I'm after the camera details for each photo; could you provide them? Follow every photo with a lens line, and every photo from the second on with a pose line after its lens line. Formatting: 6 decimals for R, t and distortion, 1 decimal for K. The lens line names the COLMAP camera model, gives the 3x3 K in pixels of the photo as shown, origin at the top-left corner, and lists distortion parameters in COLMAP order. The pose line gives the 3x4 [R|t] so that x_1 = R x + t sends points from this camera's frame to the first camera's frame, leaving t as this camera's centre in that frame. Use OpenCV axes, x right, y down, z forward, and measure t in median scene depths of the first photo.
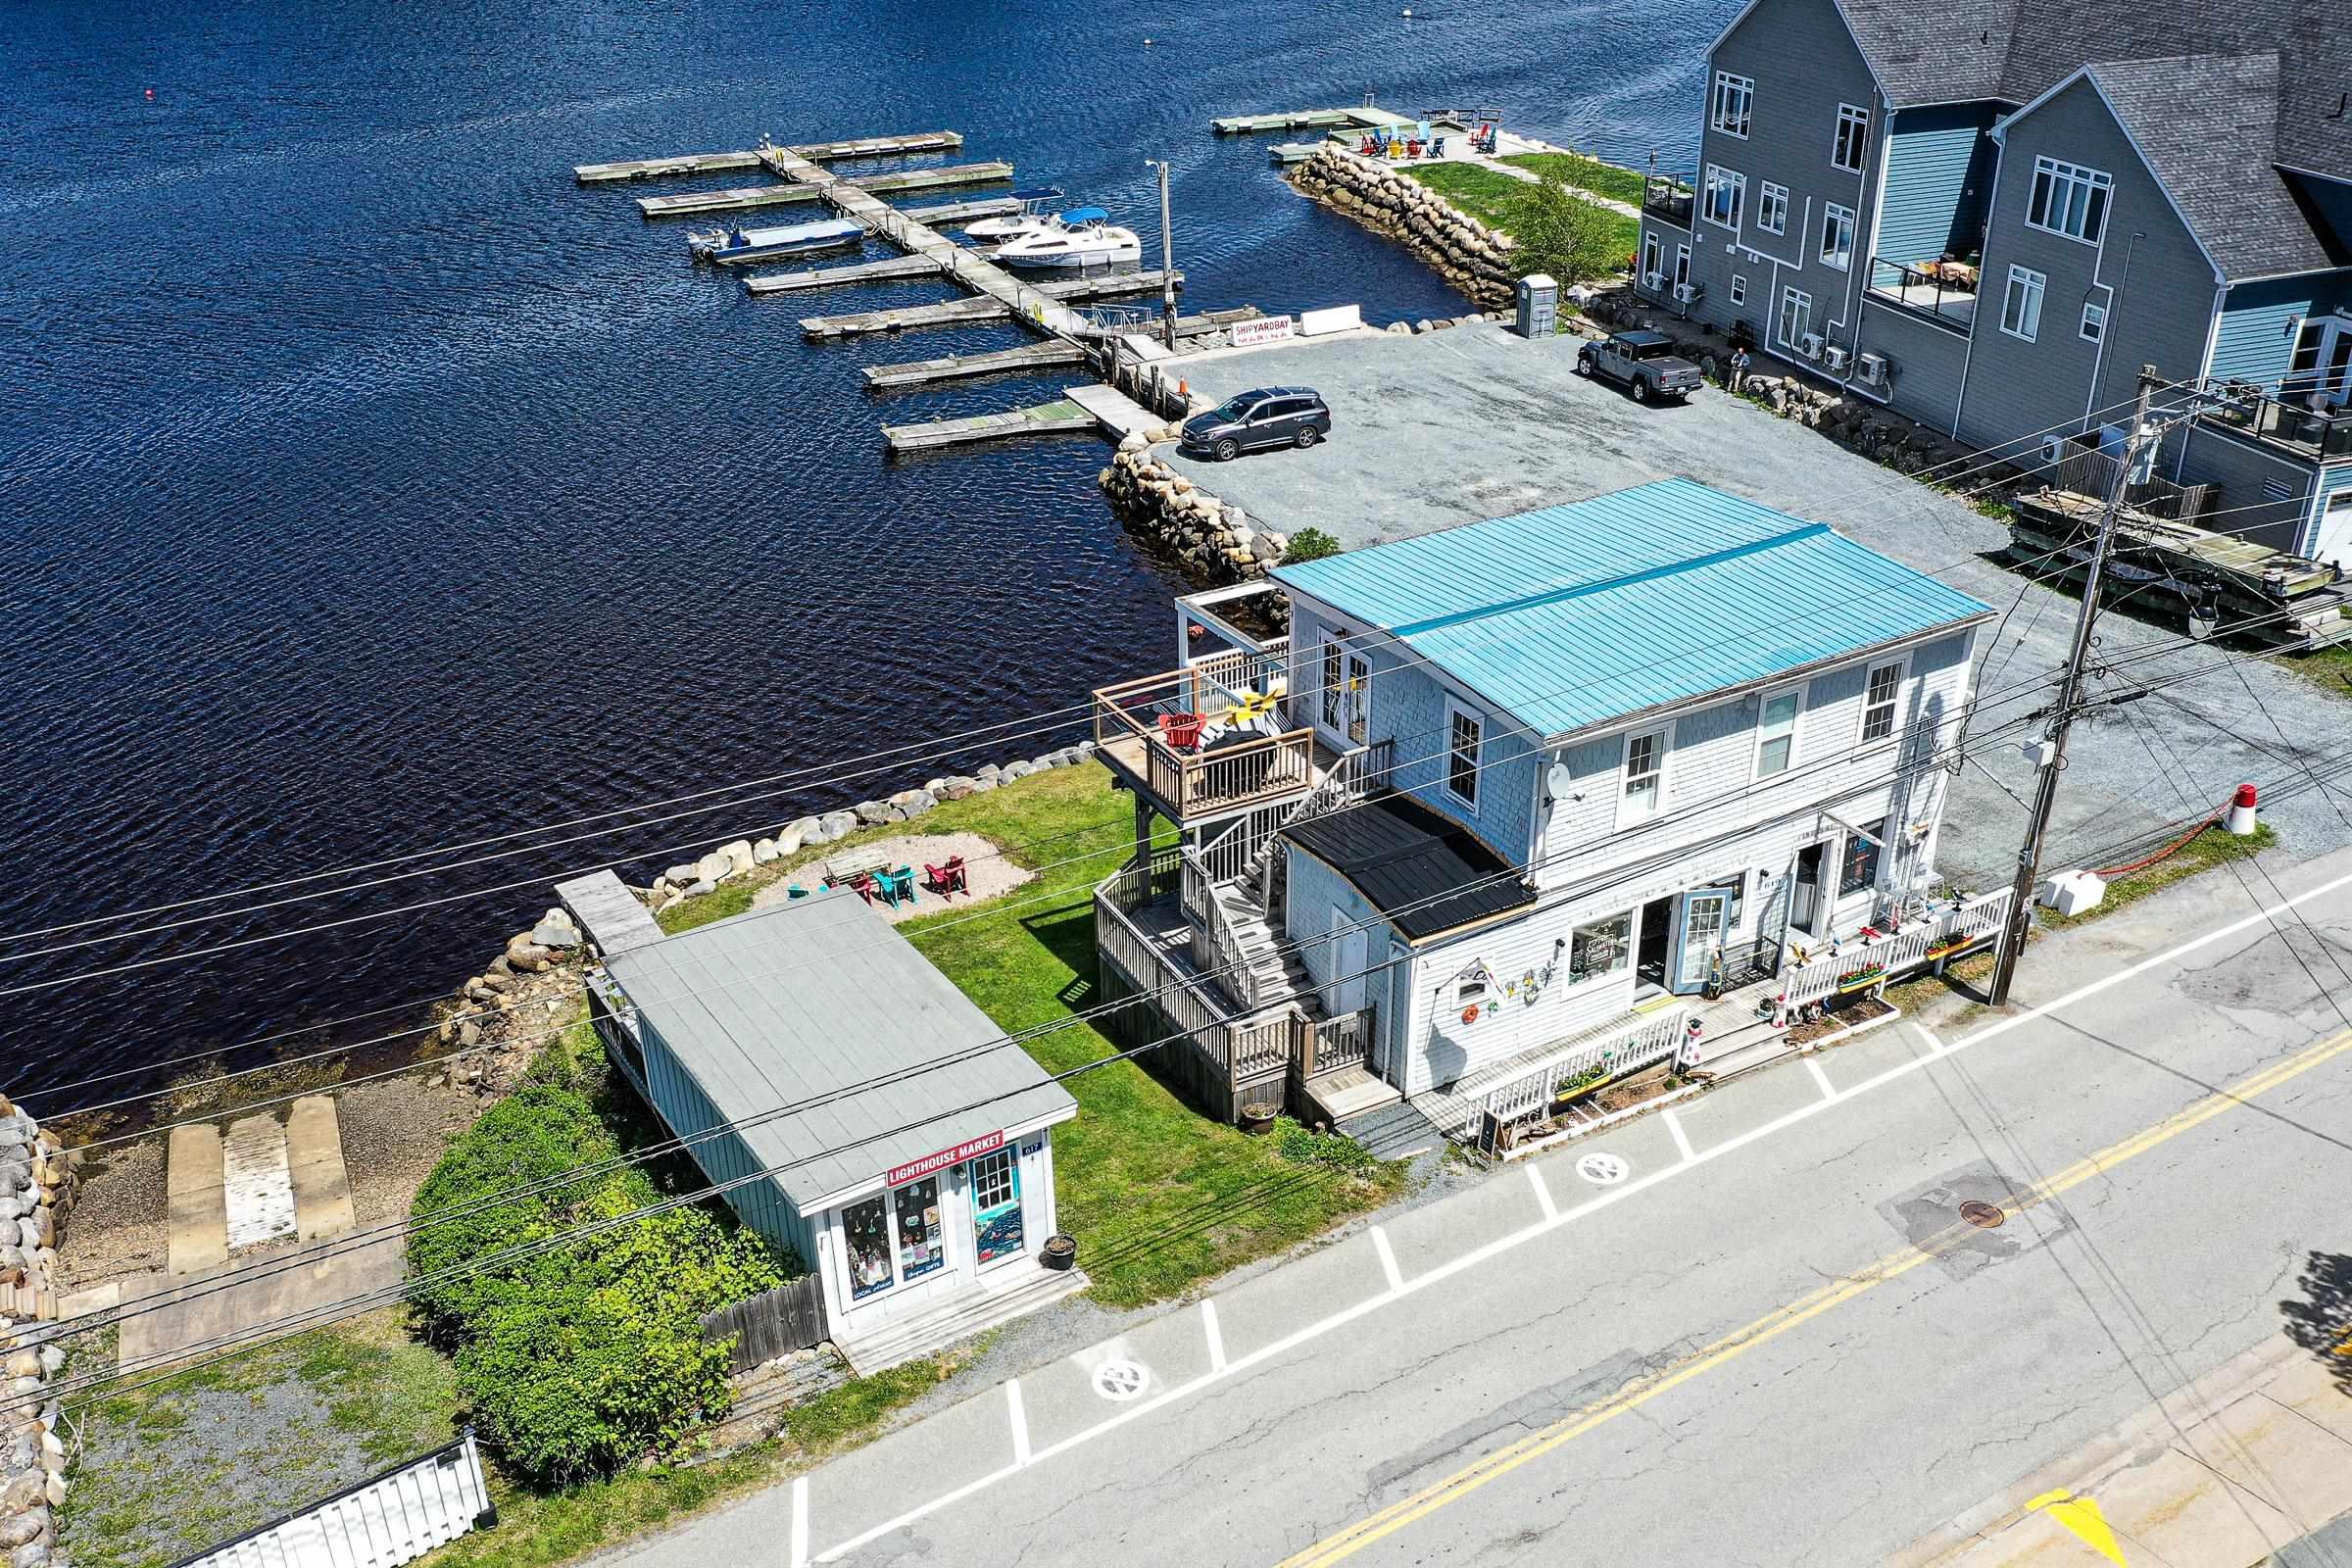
lens RADIAL K [[2175.9, 0, 1166.2], [0, 2175.9, 874.9], [0, 0, 1]] dist [0.006201, 0.000000]
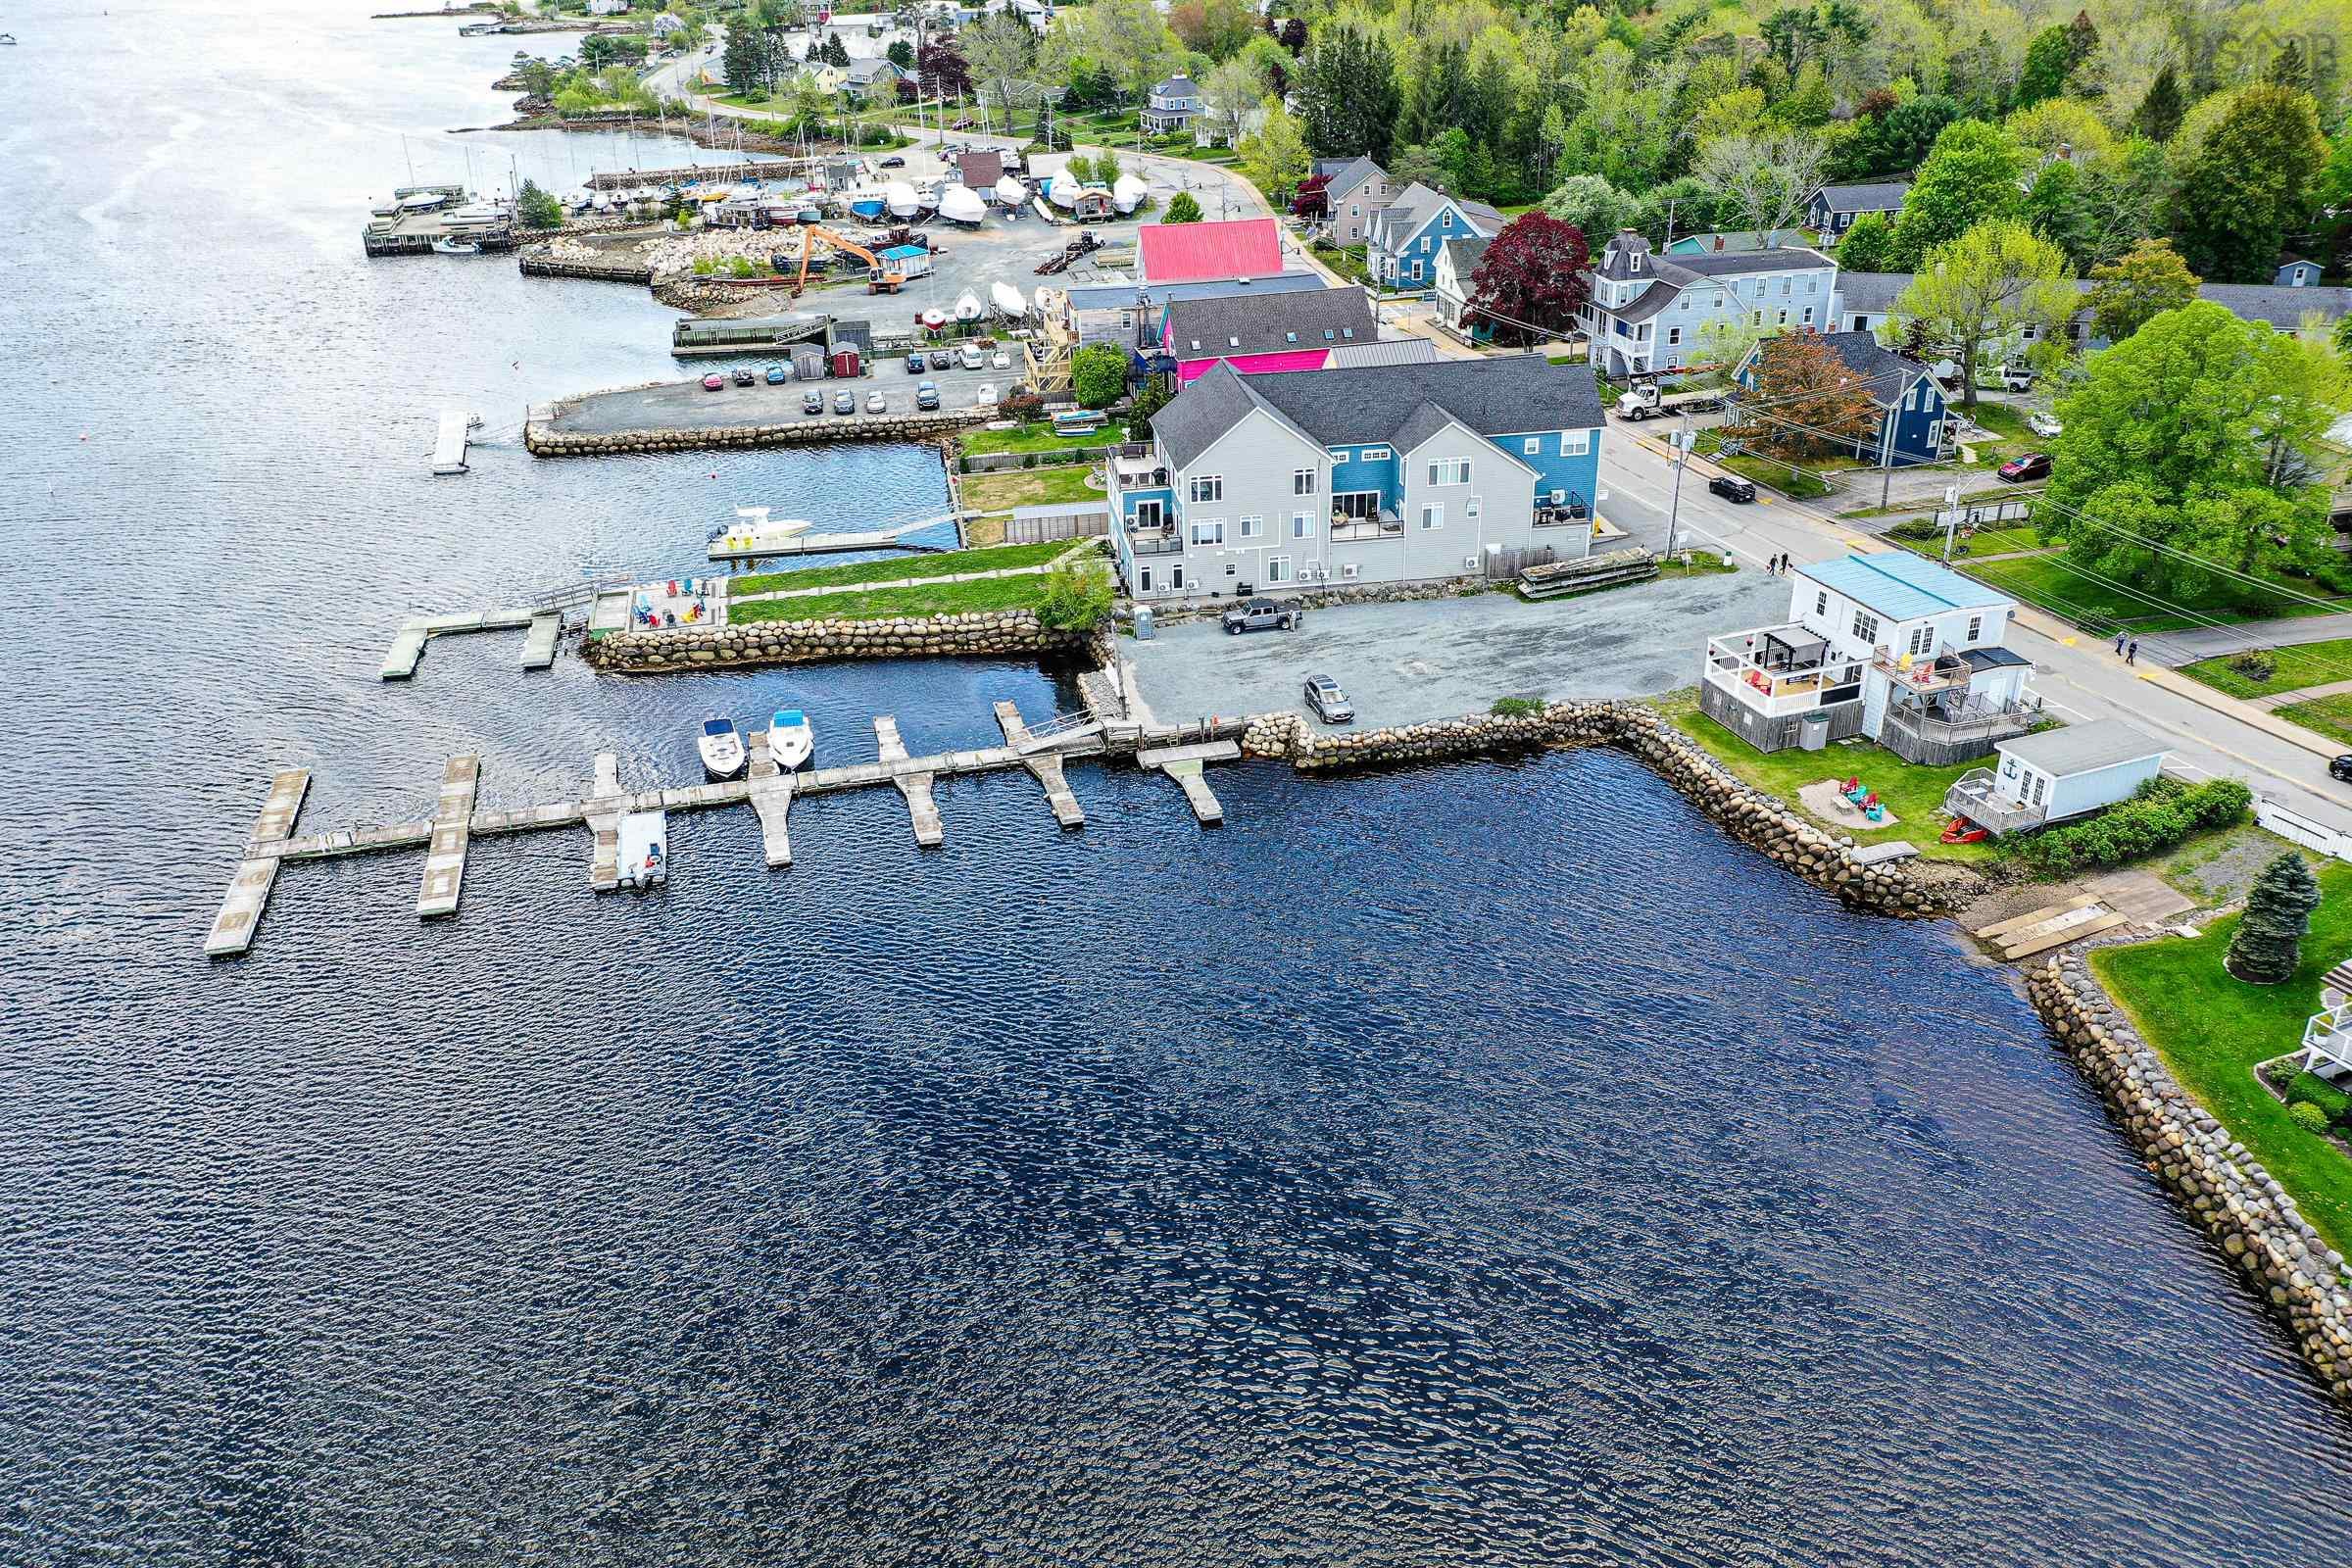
lens RADIAL K [[1846.4, 0, 1173.9], [0, 1846.4, 819.2], [0, 0, 1]] dist [0.005547, 0.006527]
pose [[0.186059, -0.442447, 0.877282, -1.364299], [0.492078, 0.814786, 0.306565, -0.646134], [-0.850436, 0.374652, 0.369316, 0.528996]]
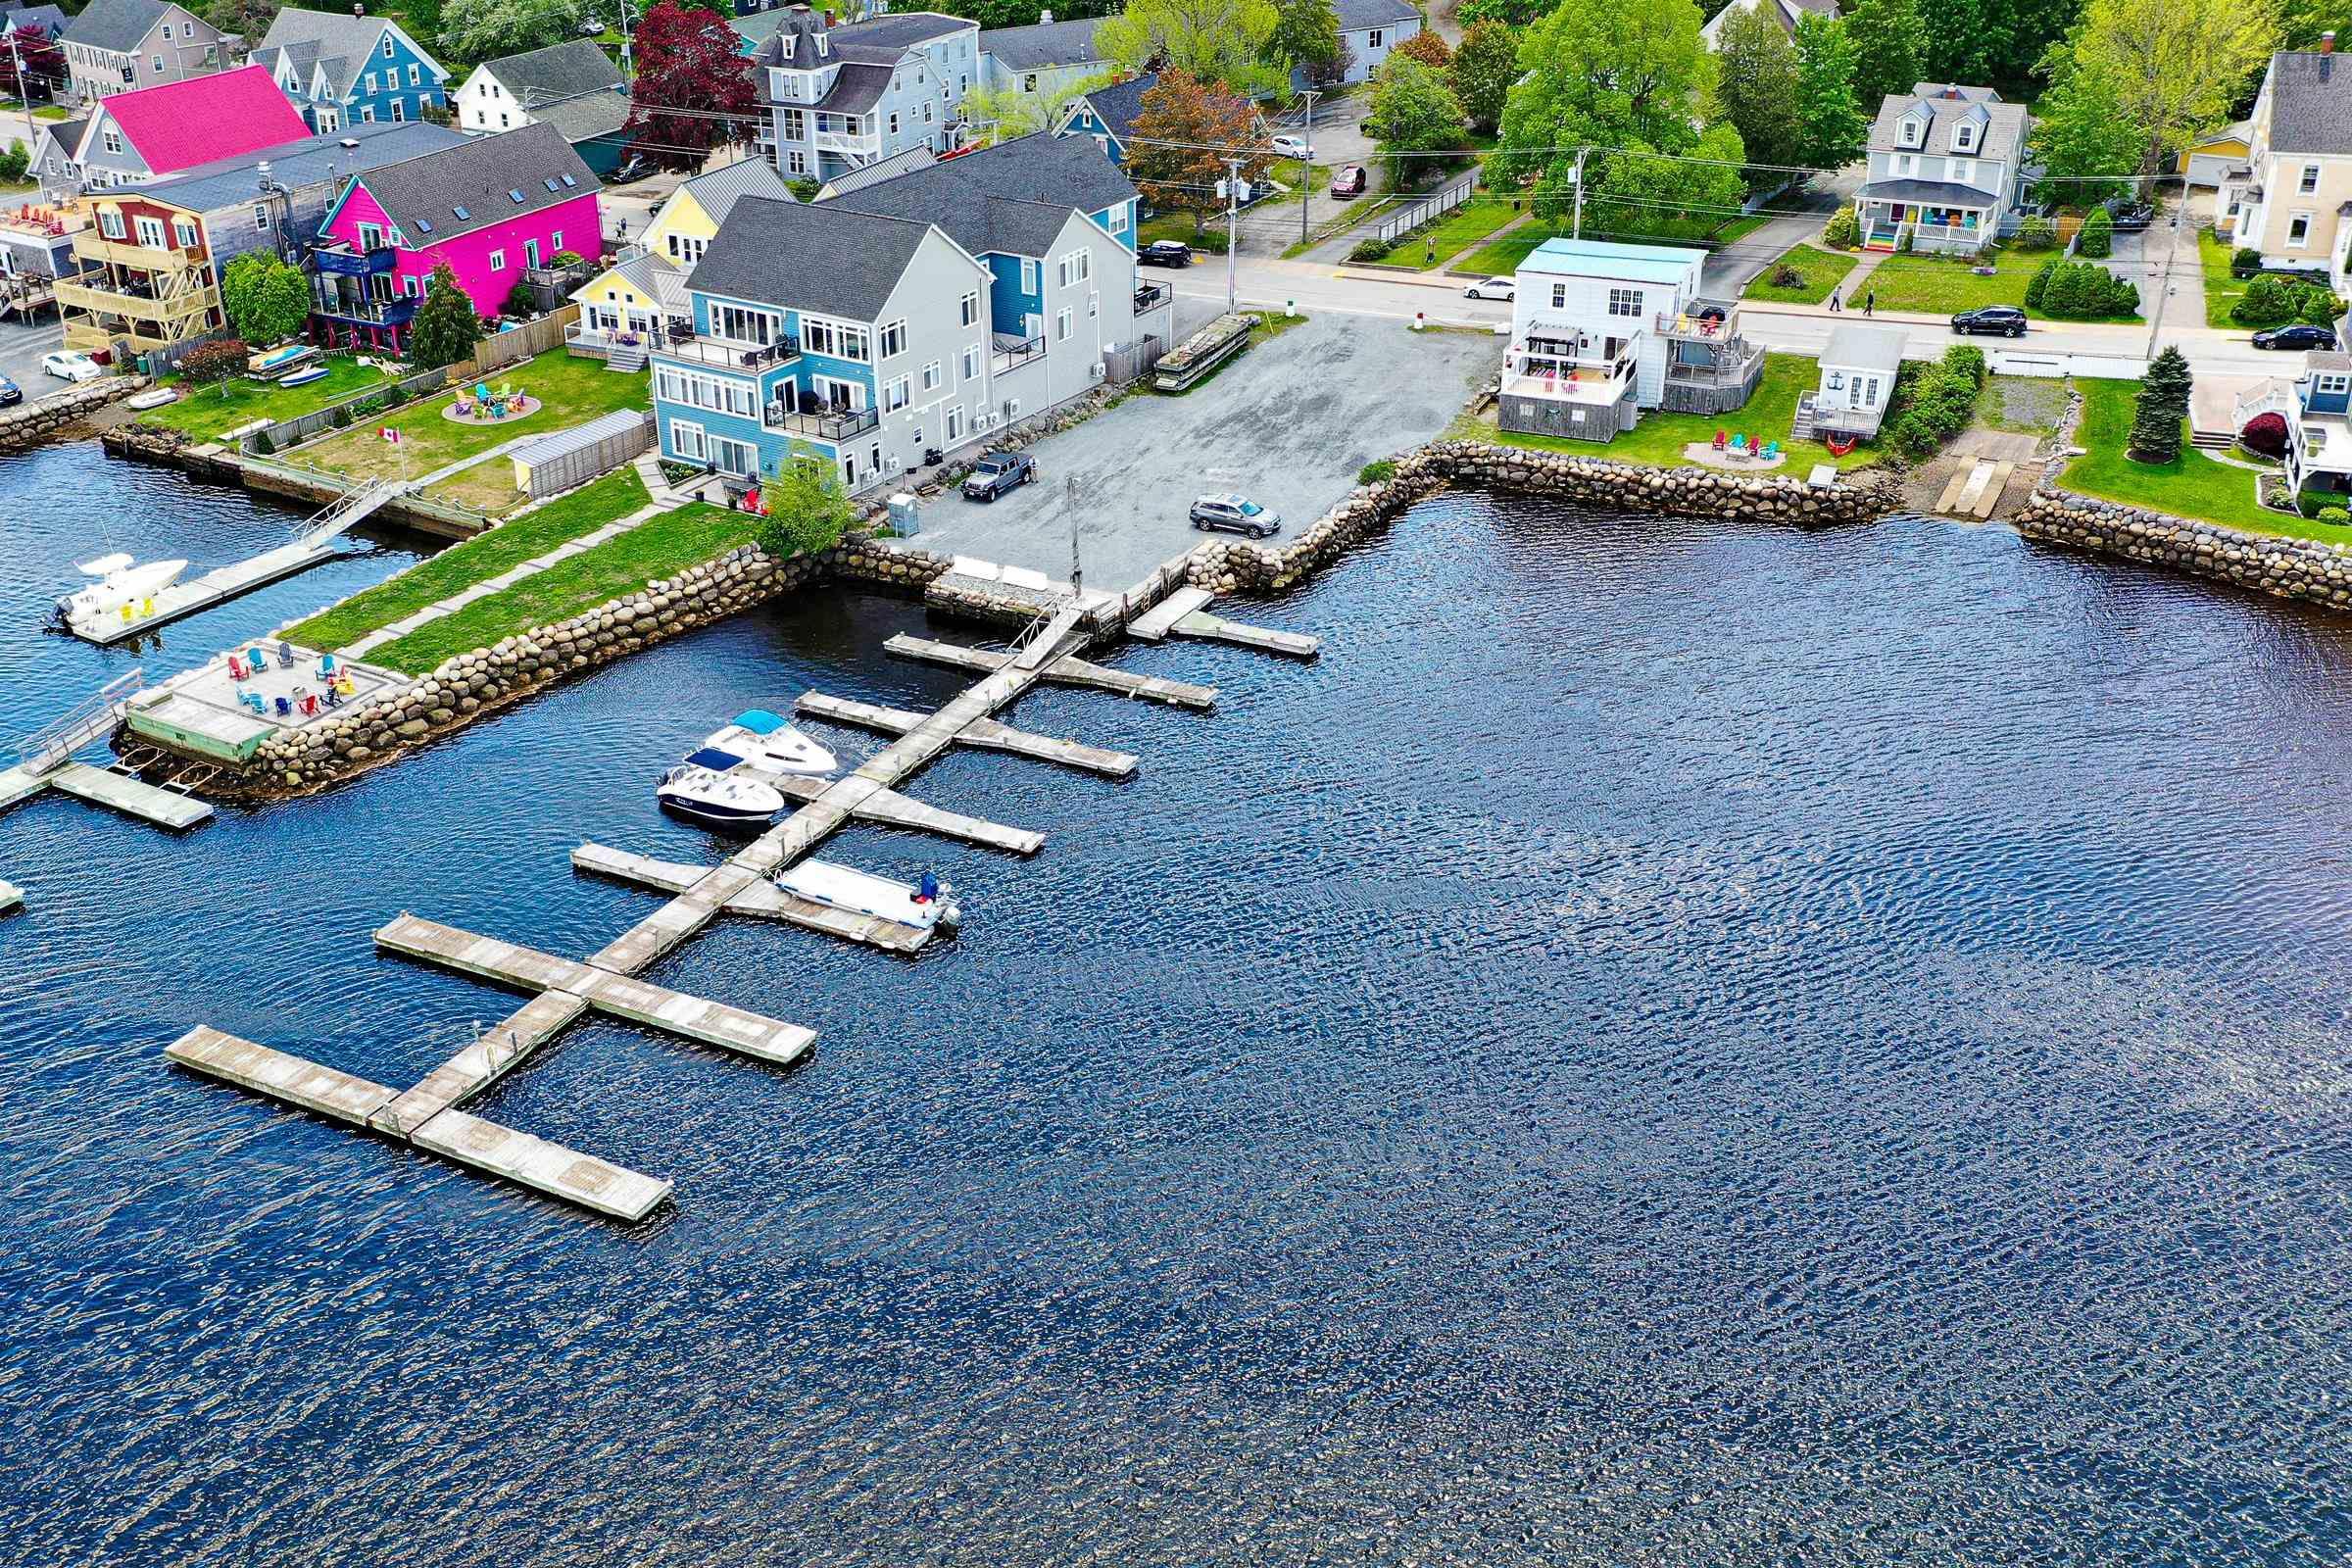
lens RADIAL K [[2454.7, 0, 1109.4], [0, 2454.7, 852.1], [0, 0, 1]] dist [0.010171, 0.000000]
pose [[-0.586913, -0.356507, 0.726937, -1.274633], [0.415926, 0.637556, 0.648482, -1.222796], [-0.694650, 0.682954, -0.225909, 1.571739]]
